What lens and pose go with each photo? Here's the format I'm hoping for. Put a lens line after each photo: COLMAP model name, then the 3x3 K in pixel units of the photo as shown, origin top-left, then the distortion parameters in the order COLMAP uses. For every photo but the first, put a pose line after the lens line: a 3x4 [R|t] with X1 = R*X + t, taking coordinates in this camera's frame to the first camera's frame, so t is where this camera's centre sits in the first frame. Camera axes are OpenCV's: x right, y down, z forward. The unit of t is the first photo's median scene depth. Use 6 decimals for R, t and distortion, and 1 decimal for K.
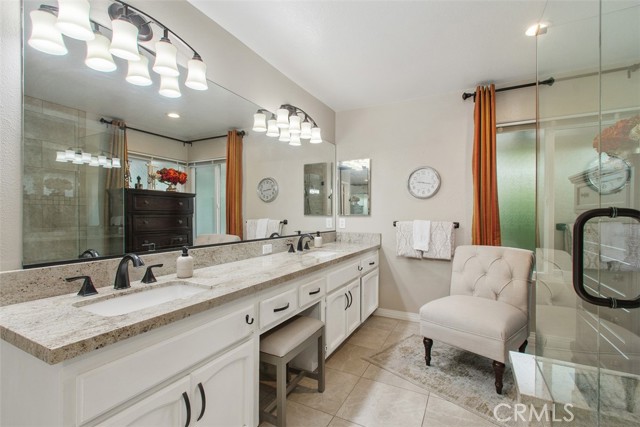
lens RADIAL K [[290.7, 0, 319.3], [0, 290.7, 214.8], [0, 0, 1]] dist [-0.000662, -0.000761]
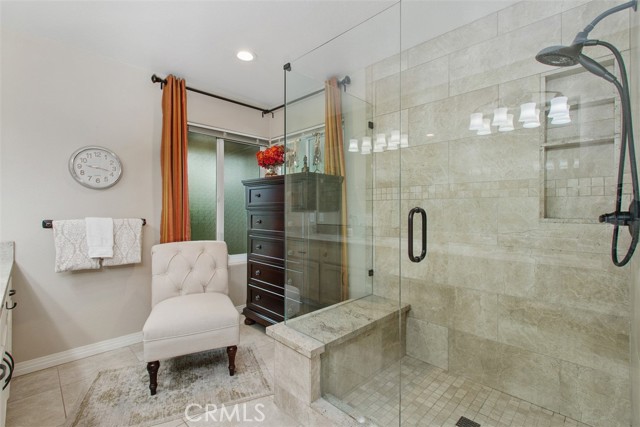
lens RADIAL K [[290.7, 0, 320.8], [0, 290.7, 209.2], [0, 0, 1]] dist [-0.000662, -0.000761]
pose [[0.288375, -0.001434, 0.957516, -0.227247], [0.000531, 0.999999, 0.001337, -0.004319], [-0.957517, 0.000122, 0.288375, 0.258376]]
